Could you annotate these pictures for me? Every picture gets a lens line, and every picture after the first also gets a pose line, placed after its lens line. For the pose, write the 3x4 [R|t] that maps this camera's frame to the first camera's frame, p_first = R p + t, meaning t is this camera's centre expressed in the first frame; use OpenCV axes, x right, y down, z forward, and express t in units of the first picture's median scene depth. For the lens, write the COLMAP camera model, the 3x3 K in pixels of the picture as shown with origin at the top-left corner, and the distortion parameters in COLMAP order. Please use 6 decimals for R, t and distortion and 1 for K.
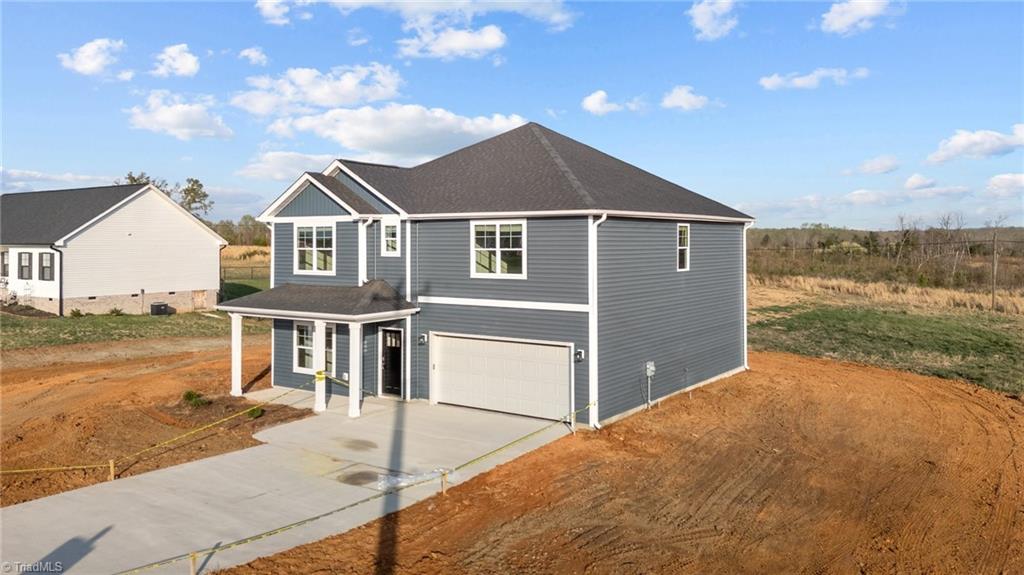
lens RADIAL K [[758.2, 0, 512.0], [0, 758.2, 287.5], [0, 0, 1]] dist [0.083469, -0.116183]
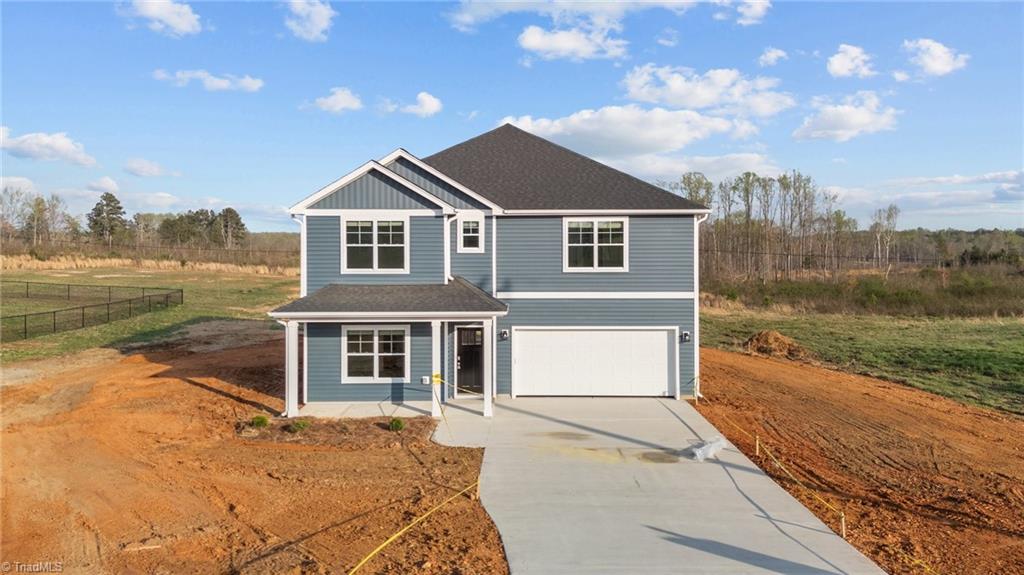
lens RADIAL K [[758.2, 0, 512.0], [0, 758.2, 287.5], [0, 0, 1]] dist [0.083469, -0.116183]
pose [[0.831305, -0.035221, 0.554700, -0.666462], [0.032012, 0.999368, 0.015480, -0.009406], [-0.554894, 0.004888, 0.831907, 0.160060]]
